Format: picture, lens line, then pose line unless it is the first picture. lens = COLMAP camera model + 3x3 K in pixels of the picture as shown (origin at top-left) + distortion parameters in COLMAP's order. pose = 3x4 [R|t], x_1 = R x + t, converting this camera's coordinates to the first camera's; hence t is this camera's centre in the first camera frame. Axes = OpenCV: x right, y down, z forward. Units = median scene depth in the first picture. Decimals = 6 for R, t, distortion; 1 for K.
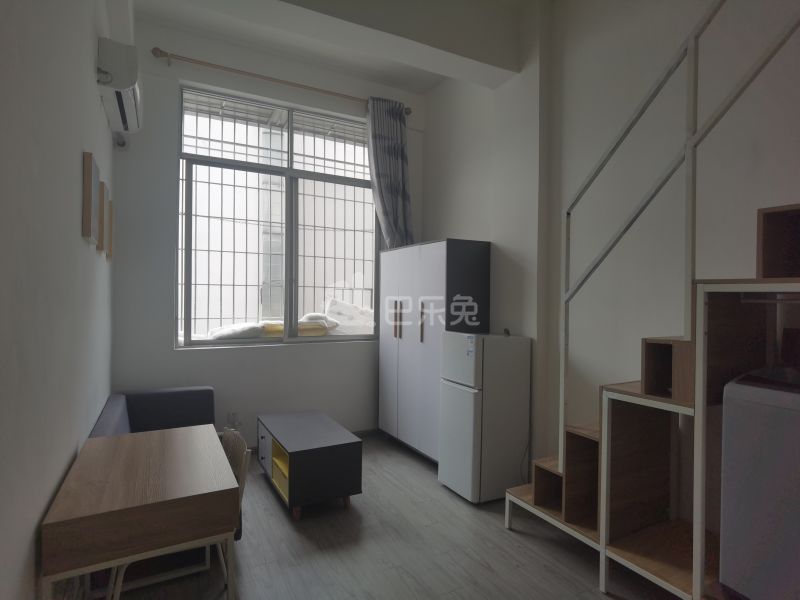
lens RADIAL K [[455.9, 0, 400.7], [0, 455.9, 298.4], [0, 0, 1]] dist [-0.005709, 0.000870]
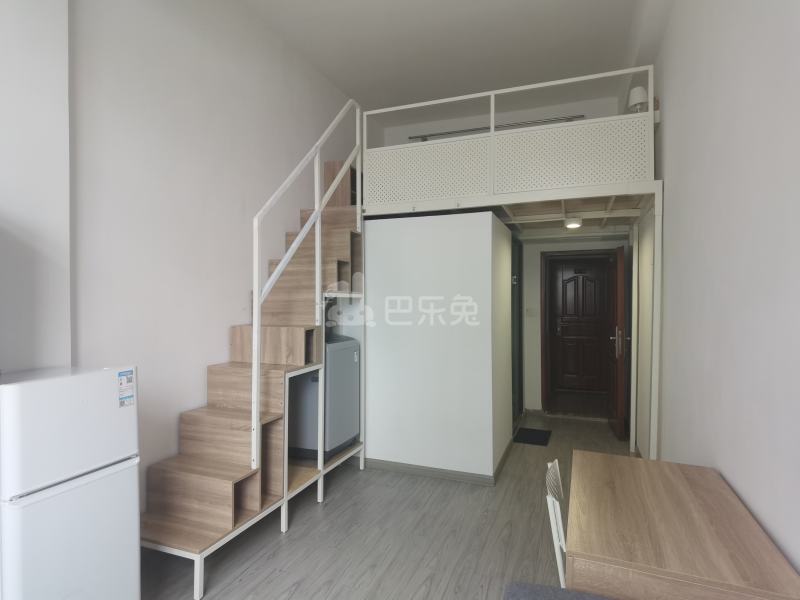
lens RADIAL K [[455.9, 0, 400.6], [0, 455.9, 303.8], [0, 0, 1]] dist [-0.005709, 0.000870]
pose [[-0.643623, -0.026463, 0.764885, -0.804100], [-0.004262, 0.999510, 0.030995, -0.033866], [-0.765331, 0.016689, -0.643421, 1.749125]]
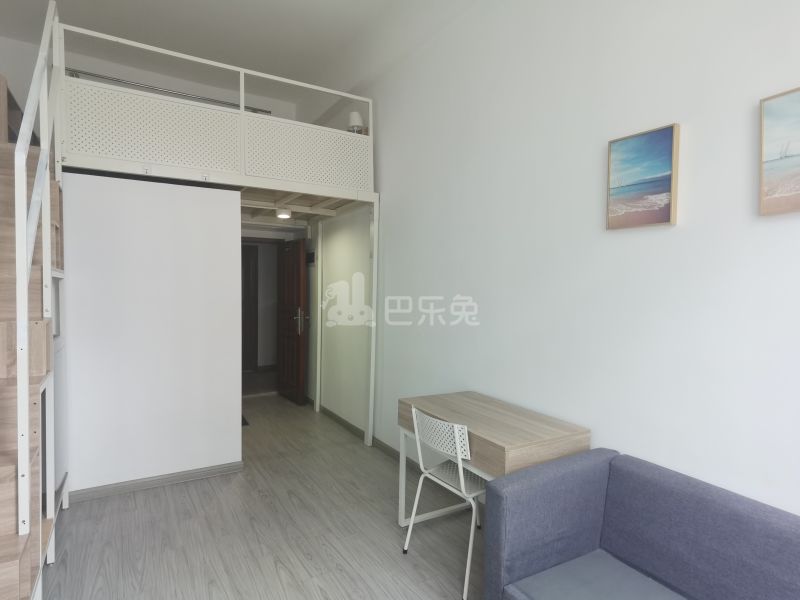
lens RADIAL K [[455.9, 0, 402.6], [0, 455.9, 304.4], [0, 0, 1]] dist [-0.005709, 0.000870]
pose [[-0.998460, -0.027095, -0.048416, -0.227170], [-0.029428, 0.998407, 0.048138, -0.017411], [0.047034, 0.049489, -0.997667, 2.096616]]
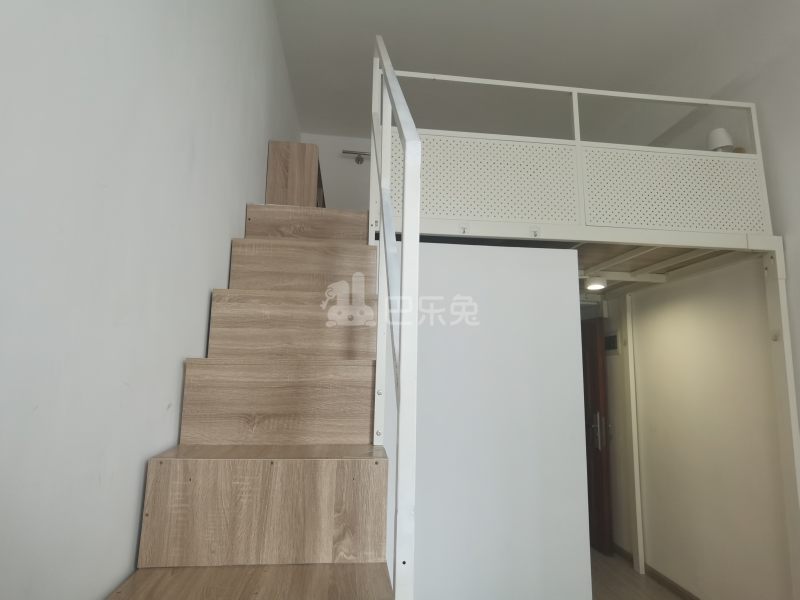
lens RADIAL K [[455.9, 0, 399.0], [0, 455.9, 300.2], [0, 0, 1]] dist [-0.005709, 0.000870]
pose [[-0.930008, 0.021644, 0.366901, 0.301692], [-0.031007, 0.990085, -0.137002, -0.029555], [-0.366228, -0.138790, -0.920116, 1.597612]]
